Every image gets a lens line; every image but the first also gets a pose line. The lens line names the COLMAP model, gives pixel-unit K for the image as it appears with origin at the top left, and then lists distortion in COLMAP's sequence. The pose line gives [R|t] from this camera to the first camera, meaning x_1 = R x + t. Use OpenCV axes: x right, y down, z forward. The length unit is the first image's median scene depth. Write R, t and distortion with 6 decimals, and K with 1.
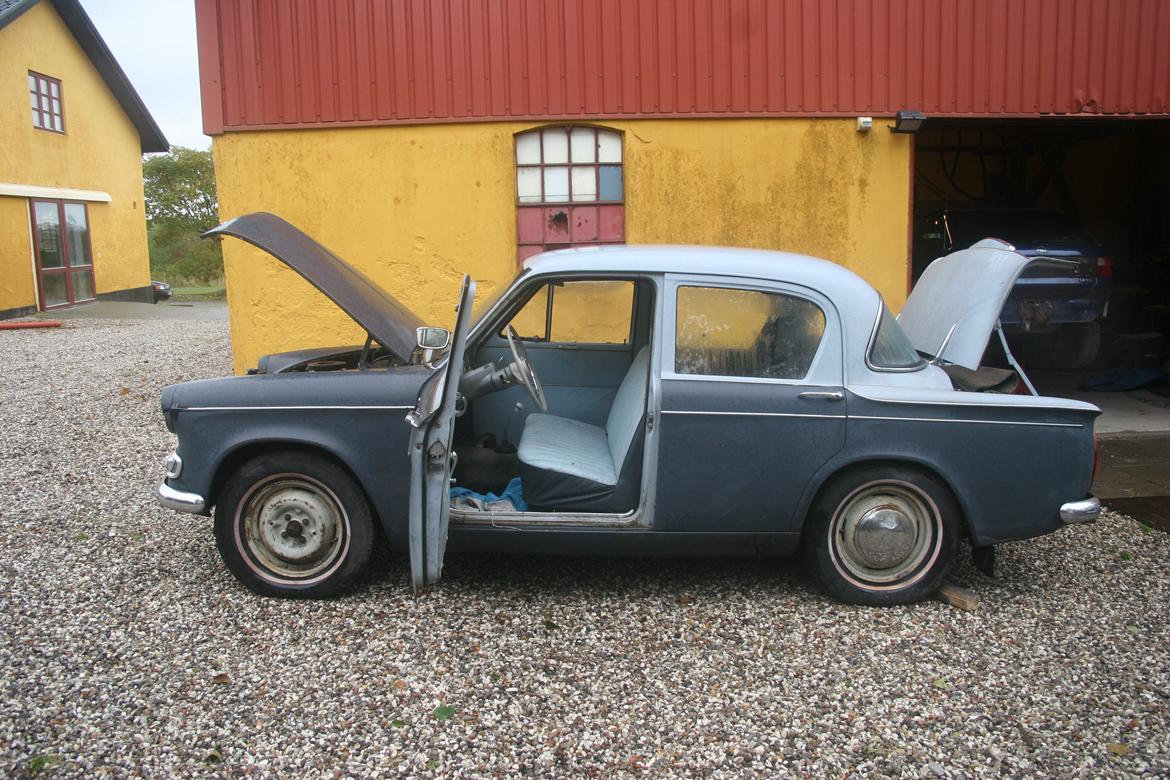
lens RADIAL K [[977.3, 0, 588.7], [0, 977.3, 389.9], [0, 0, 1]] dist [-0.166613, 0.164507]
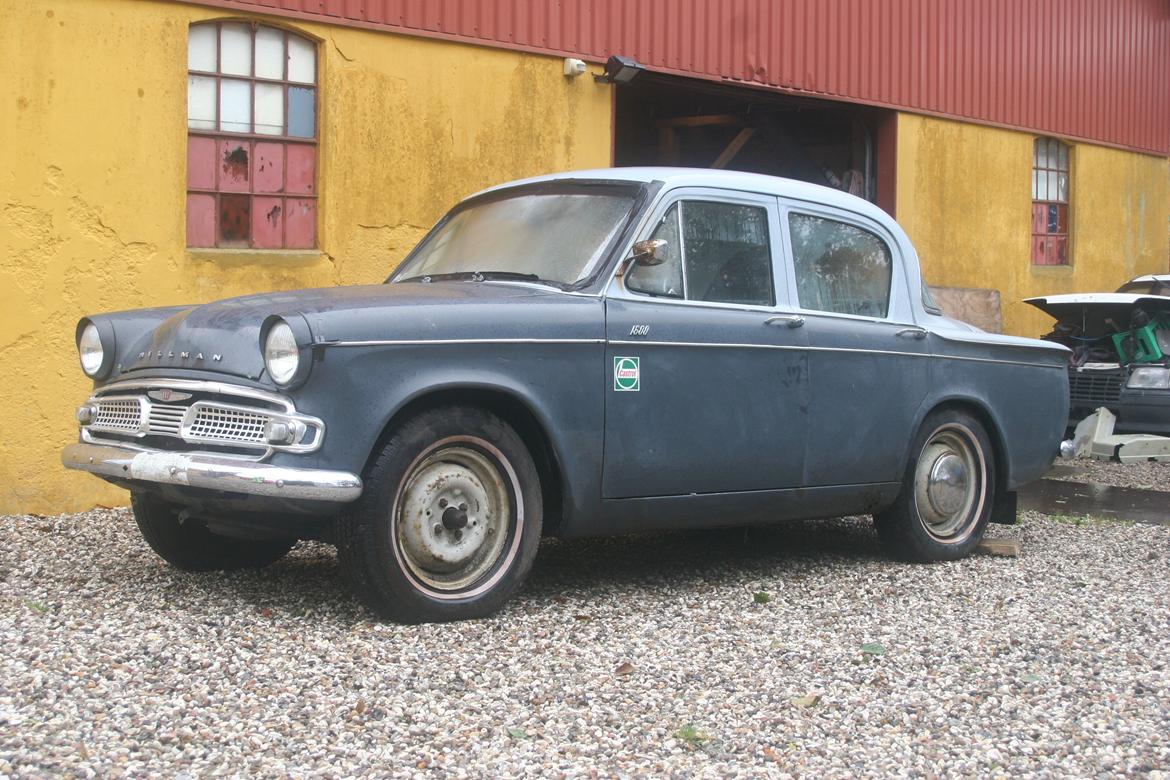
lens RADIAL K [[1622.0, 0, 591.7], [0, 1622.0, 391.8], [0, 0, 1]] dist [-0.079110, 0.036628]
pose [[0.740048, -0.014135, 0.672405, -0.615755], [0.082943, 0.994065, -0.070391, 0.086455], [-0.667420, 0.107864, 0.736828, 0.029929]]
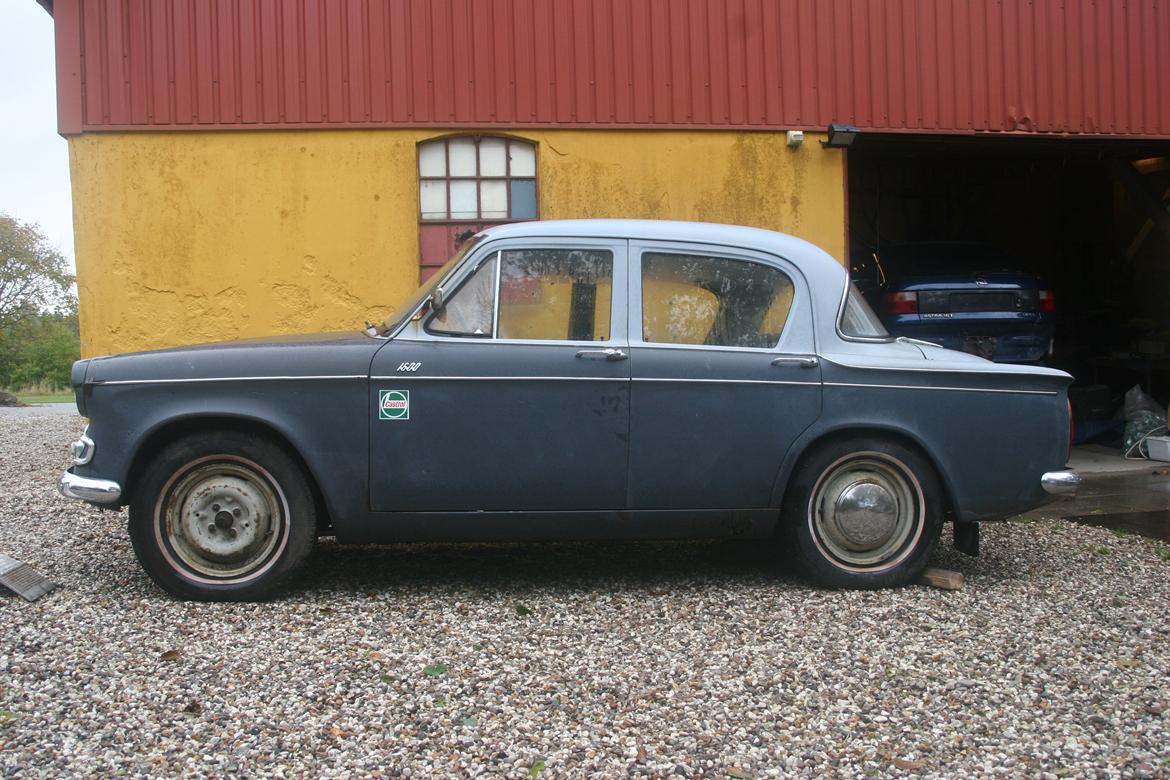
lens RADIAL K [[1188.5, 0, 585.4], [0, 1188.5, 387.6], [0, 0, 1]] dist [-0.137595, 0.135737]
pose [[0.990574, -0.010240, 0.136594, -0.074039], [0.026881, 0.992343, -0.120549, 0.097384], [-0.134313, 0.123084, 0.983265, -0.071880]]
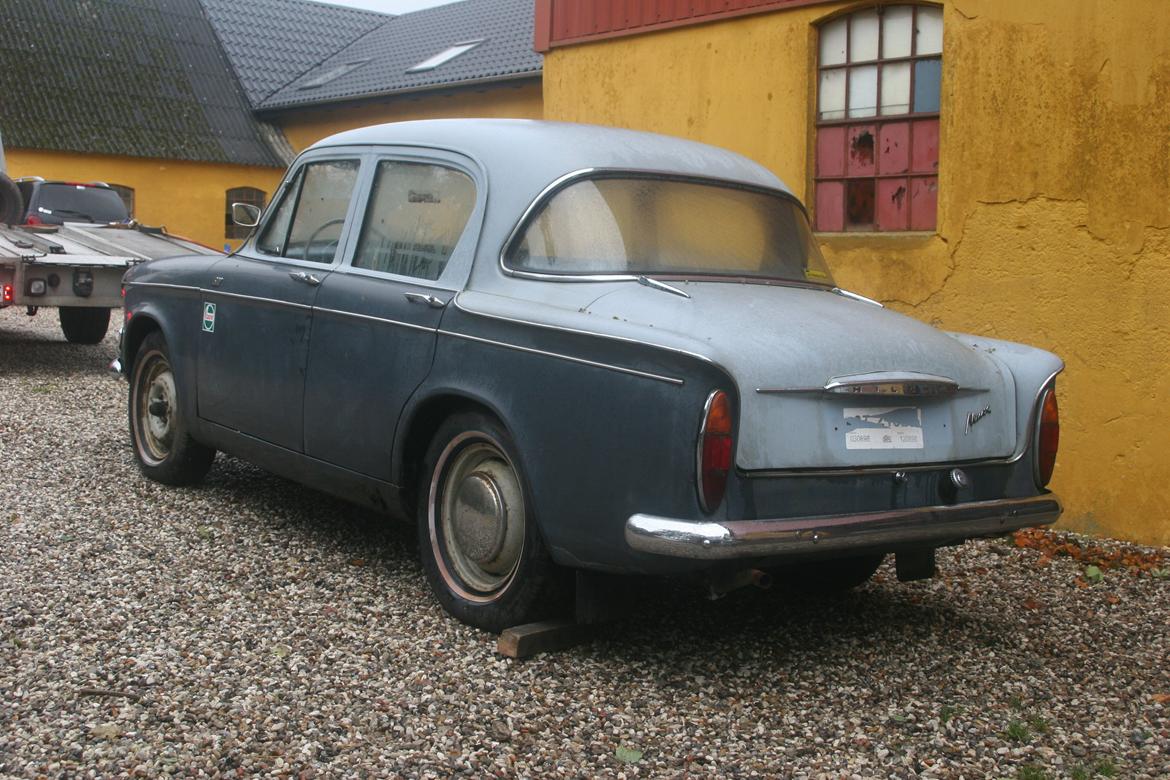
lens RADIAL K [[1451.9, 0, 567.7], [0, 1451.9, 389.8], [0, 0, 1]] dist [-0.101033, 0.061477]
pose [[0.590469, 0.101717, -0.800625, 0.690333], [-0.169693, 0.985497, 0.000054, 0.031597], [0.789019, 0.135828, 0.599166, 0.257097]]
